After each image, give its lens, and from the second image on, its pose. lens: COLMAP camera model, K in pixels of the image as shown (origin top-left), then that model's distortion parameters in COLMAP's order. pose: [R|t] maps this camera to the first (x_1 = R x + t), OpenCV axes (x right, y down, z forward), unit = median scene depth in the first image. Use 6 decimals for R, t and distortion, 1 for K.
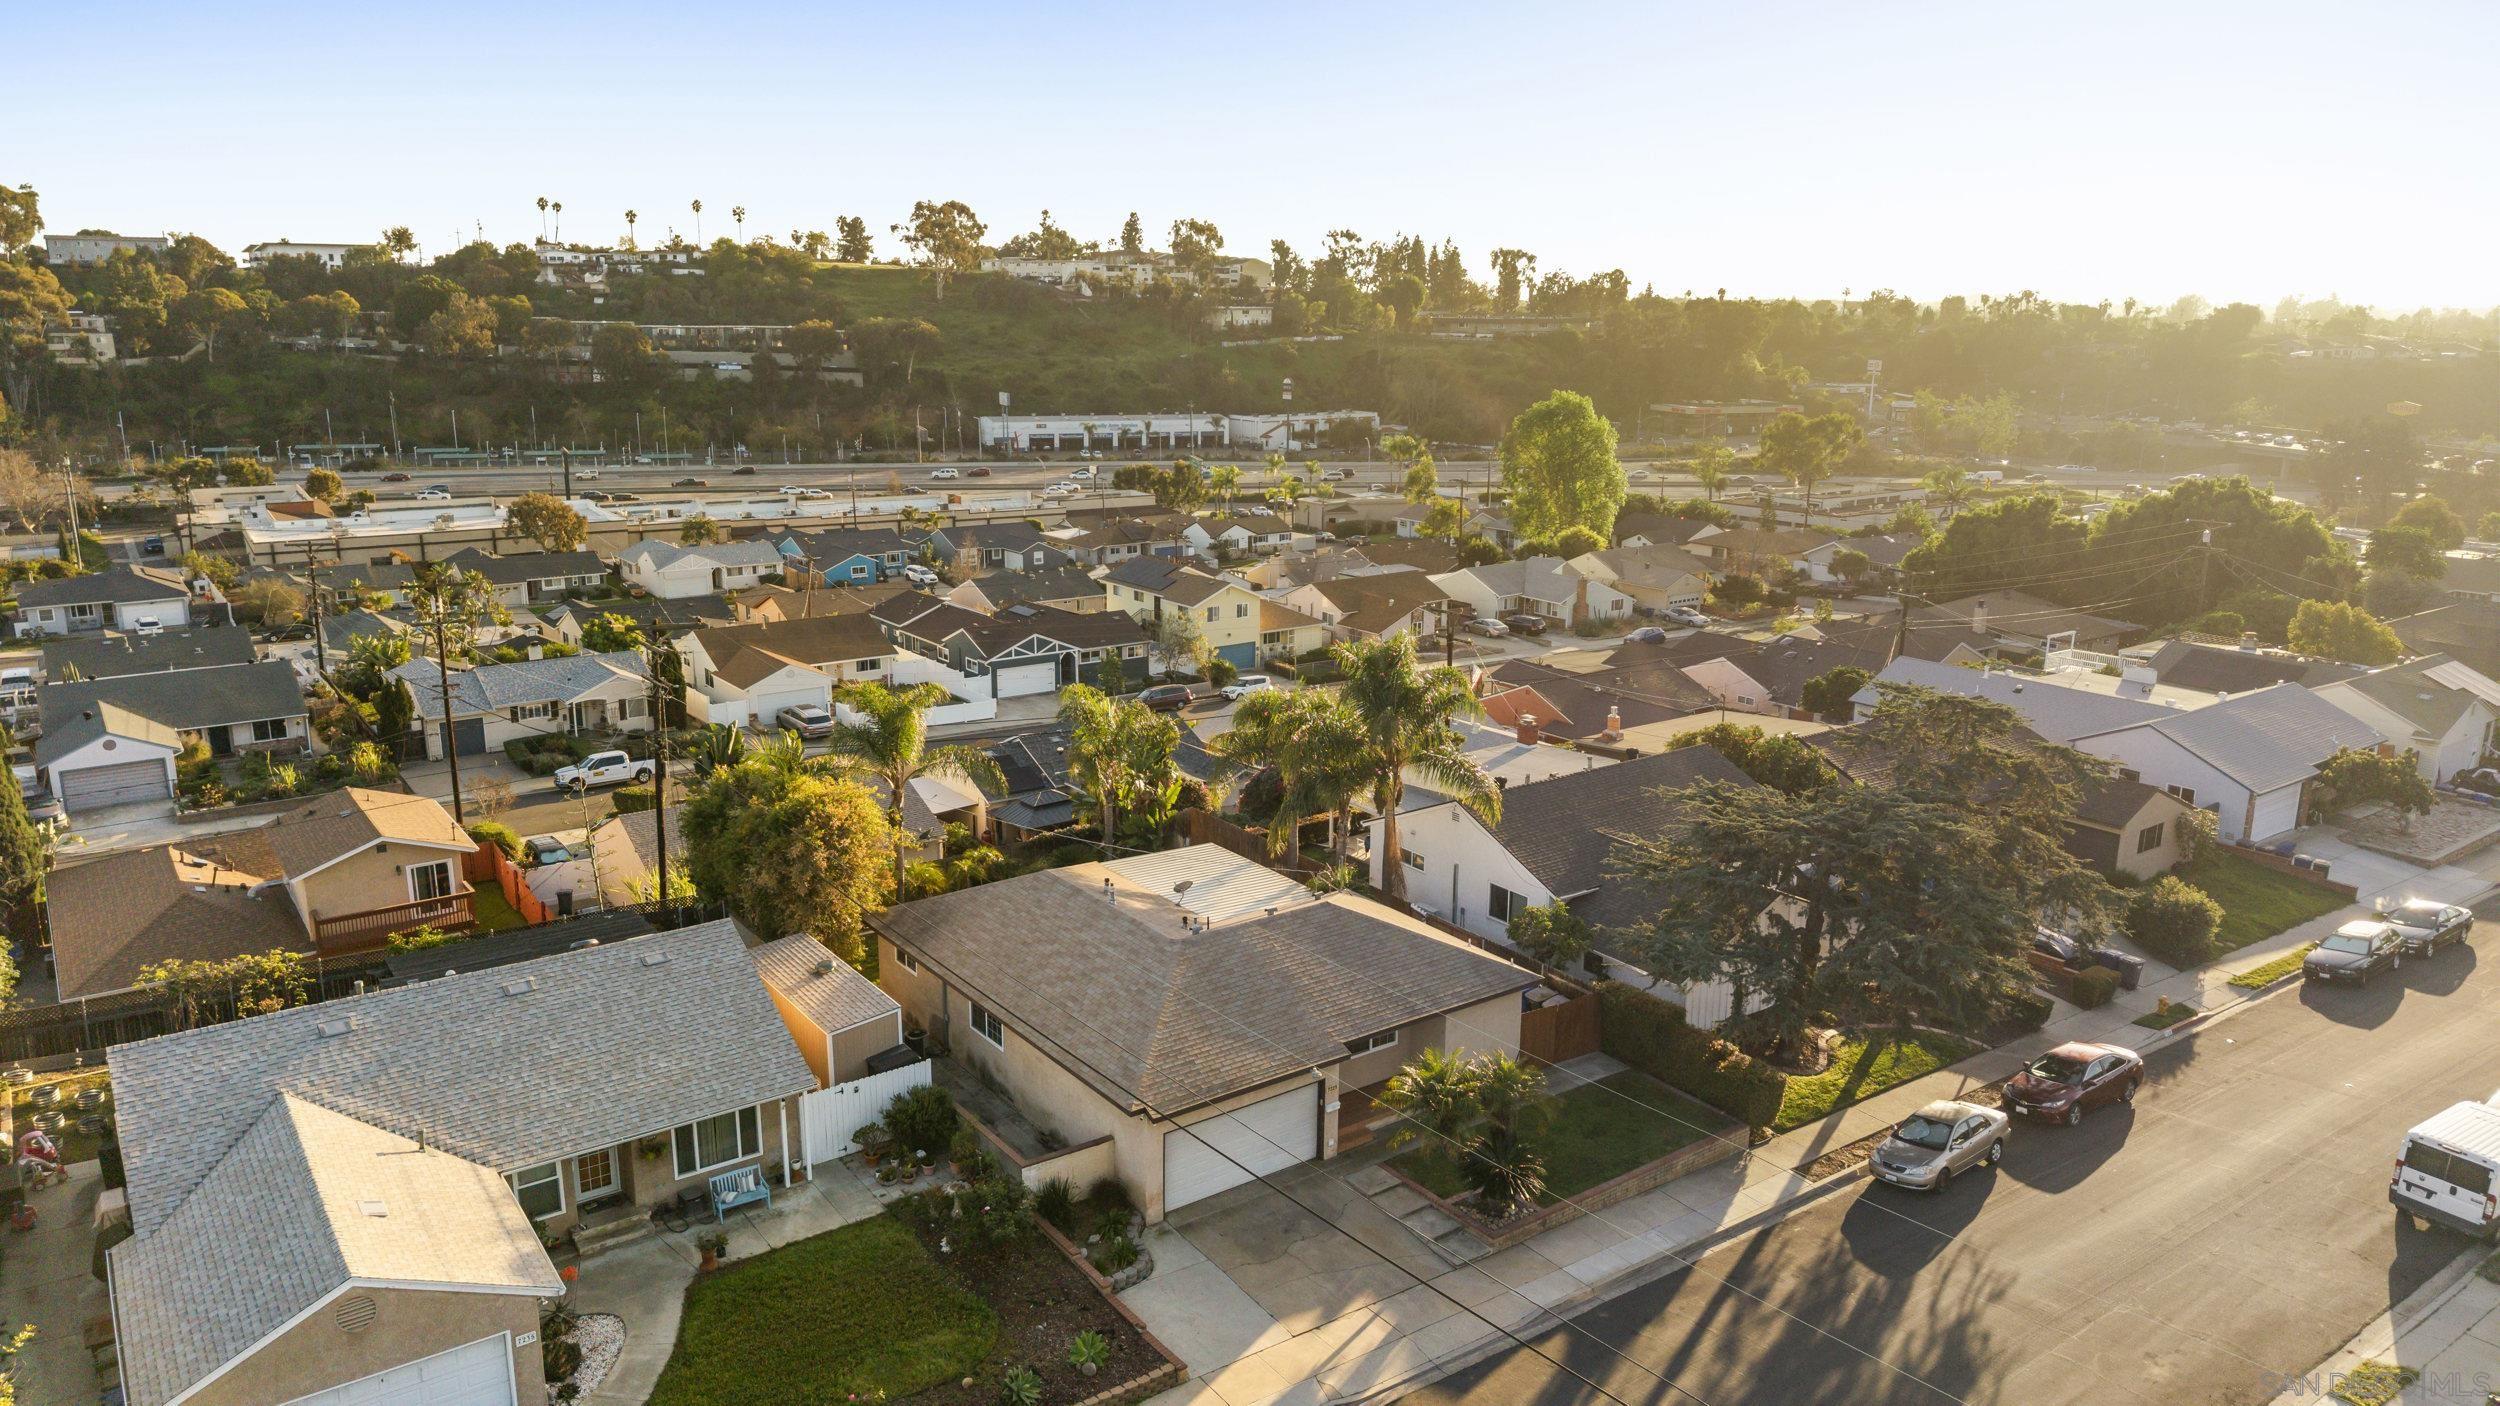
lens RADIAL K [[1665.6, 0, 1241.2], [0, 1665.6, 711.3], [0, 0, 1]] dist [0.050622, -0.073032]
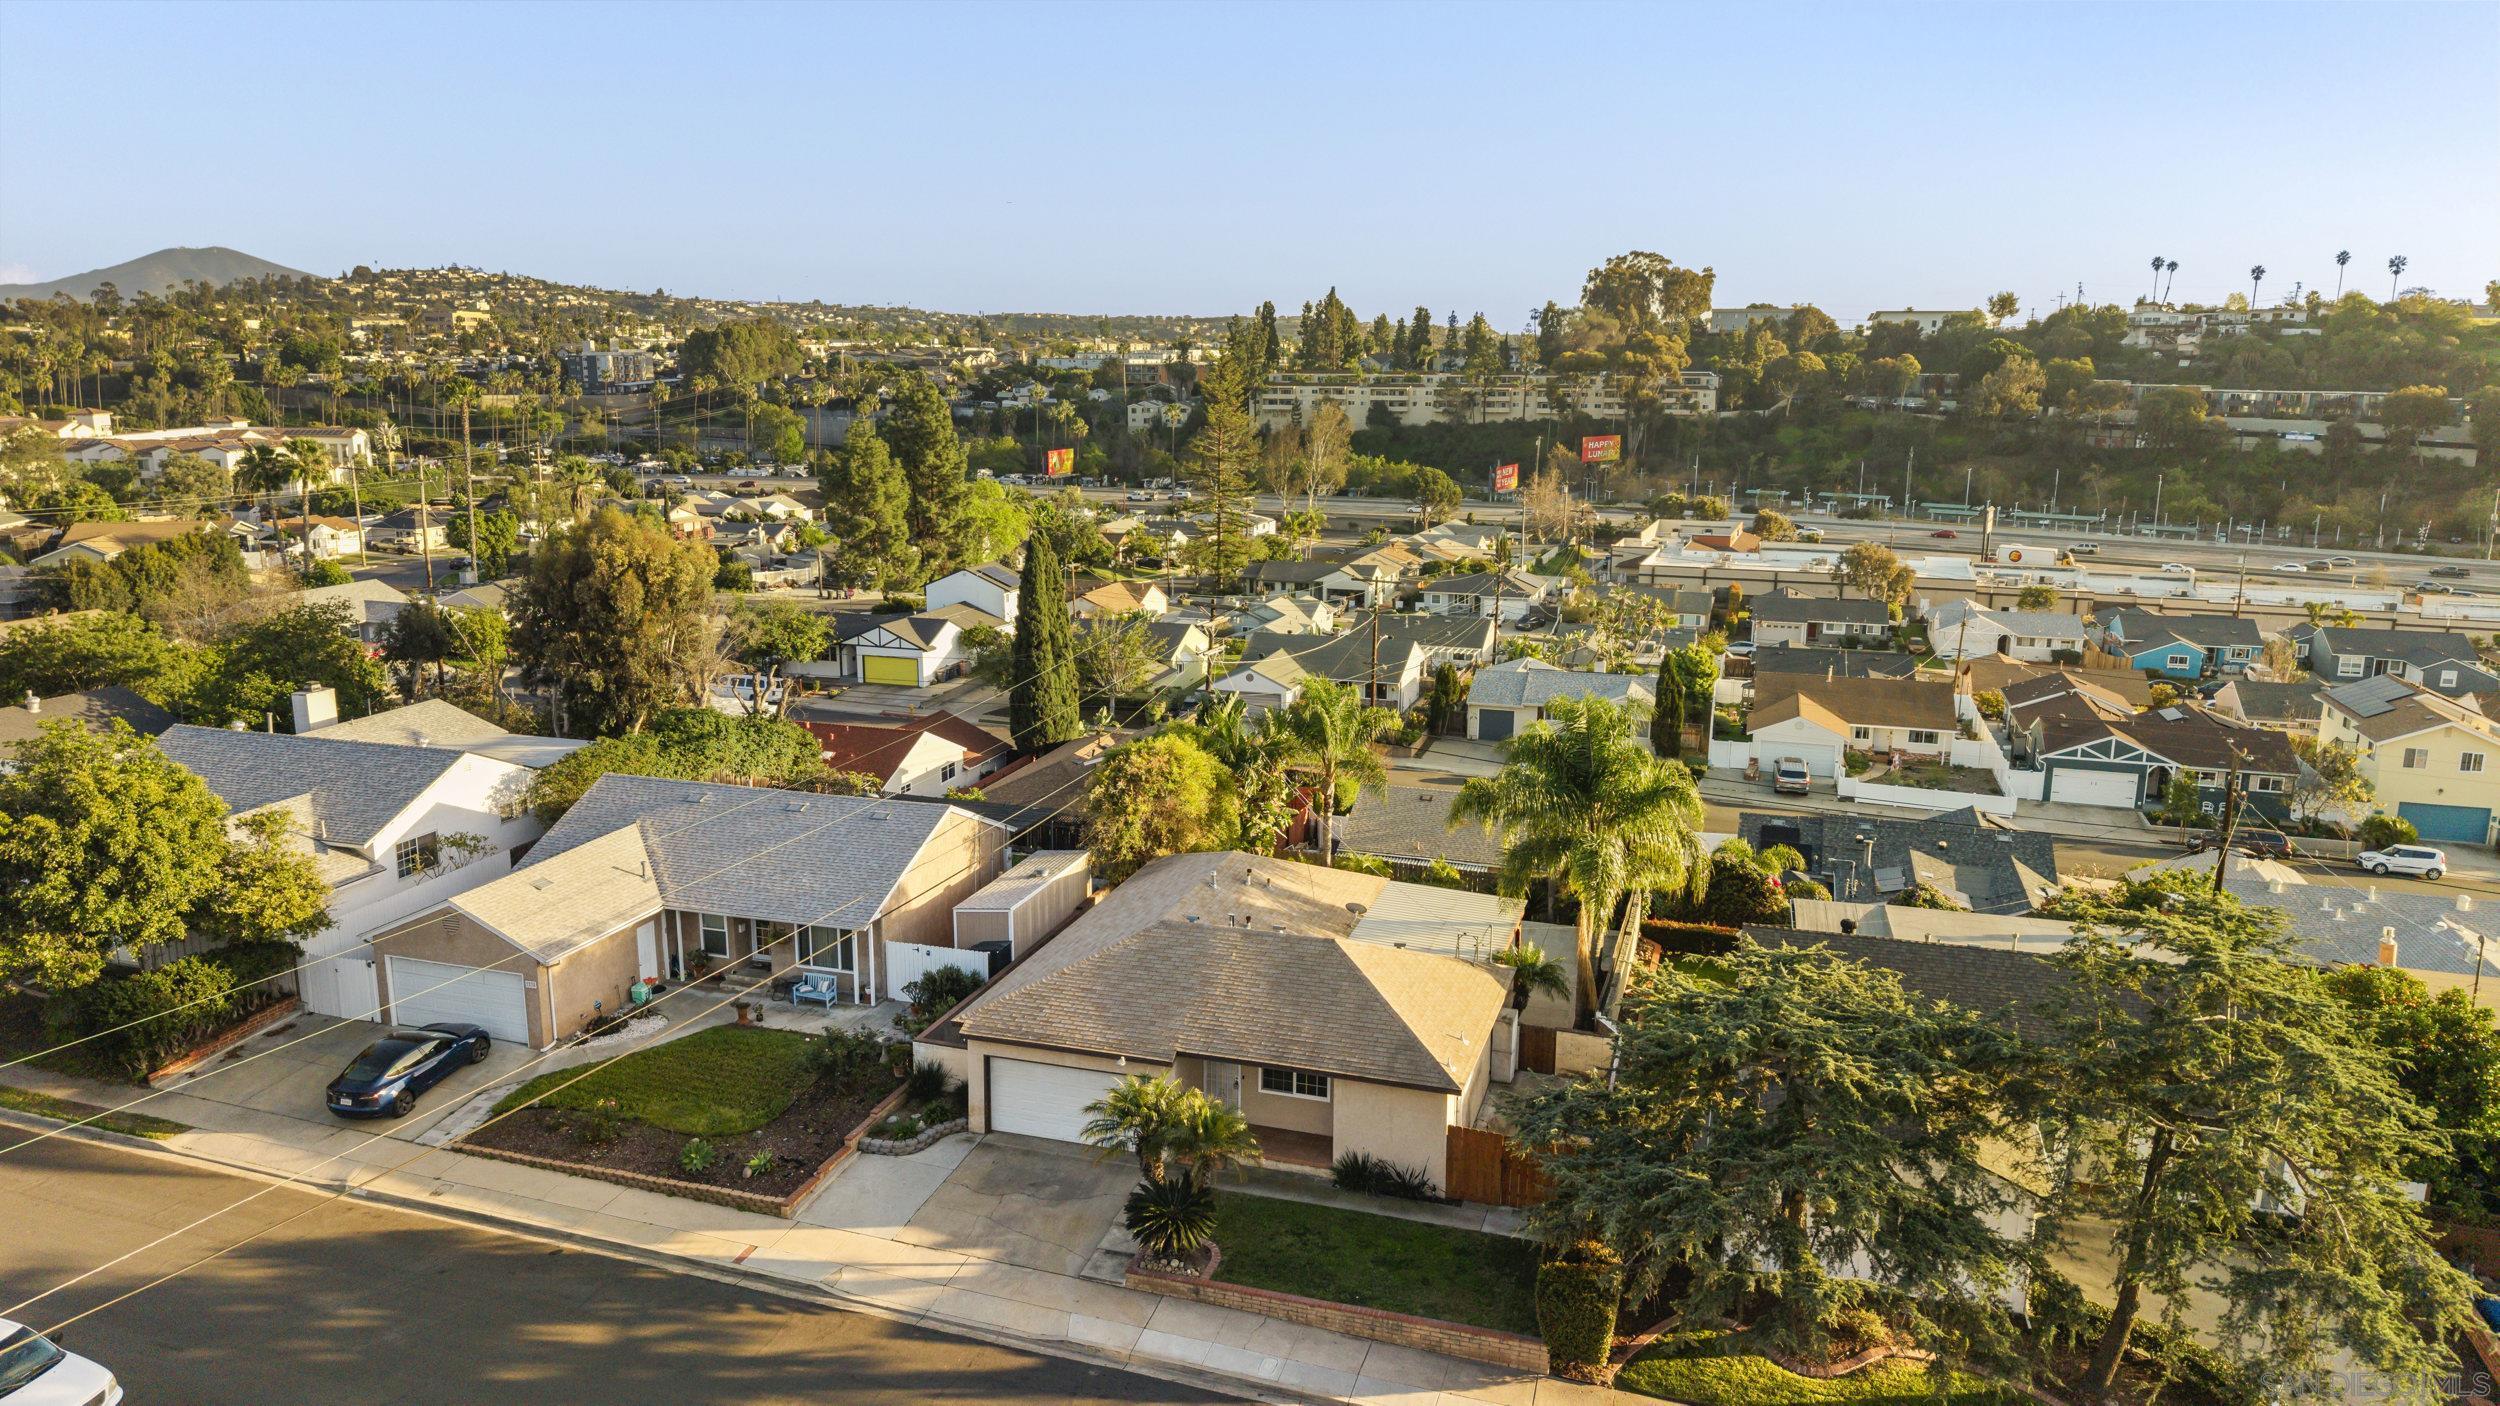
lens RADIAL K [[1665.6, 0, 1241.2], [0, 1665.6, 711.3], [0, 0, 1]] dist [0.050622, -0.073032]
pose [[0.590833, 0.164581, -0.789829, 0.090142], [-0.195175, 0.979051, 0.058009, -0.006896], [0.782830, 0.119881, 0.610578, 0.043198]]
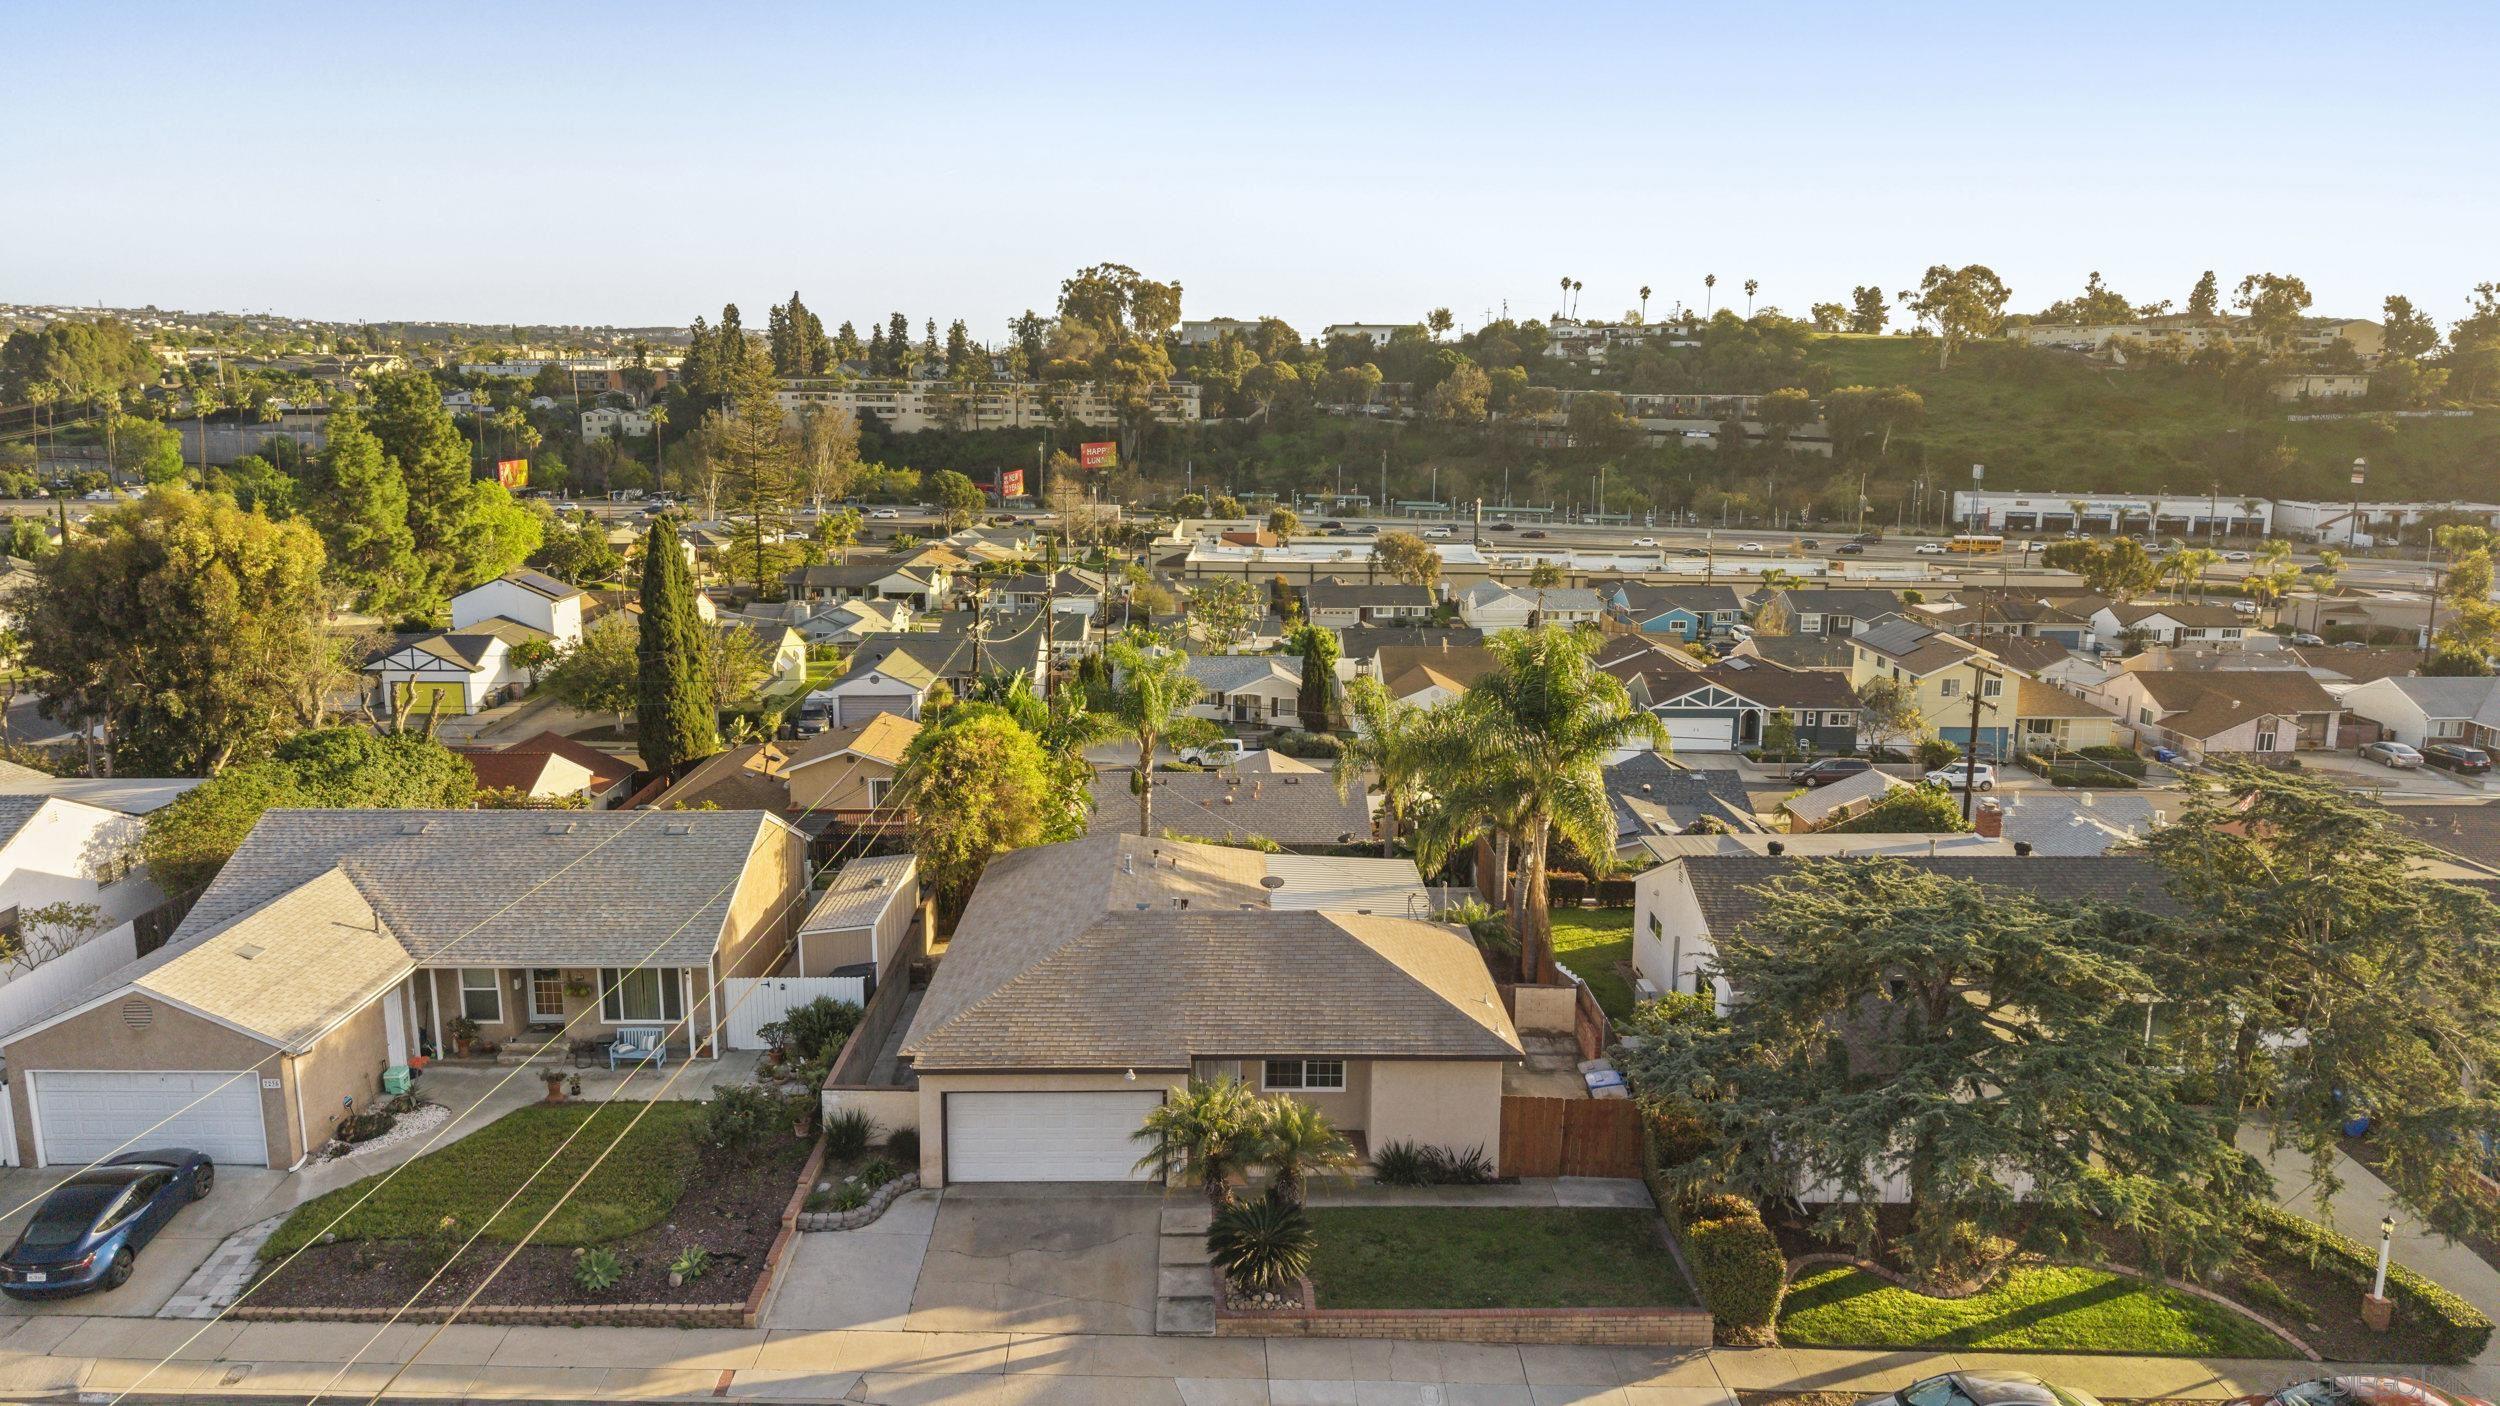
lens RADIAL K [[1665.6, 0, 1241.2], [0, 1665.6, 711.3], [0, 0, 1]] dist [0.050622, -0.073032]
pose [[0.817508, 0.111973, -0.564927, 0.058715], [-0.139453, 0.990213, -0.005535, 0.002899], [0.558779, 0.083306, 0.825122, 0.032150]]
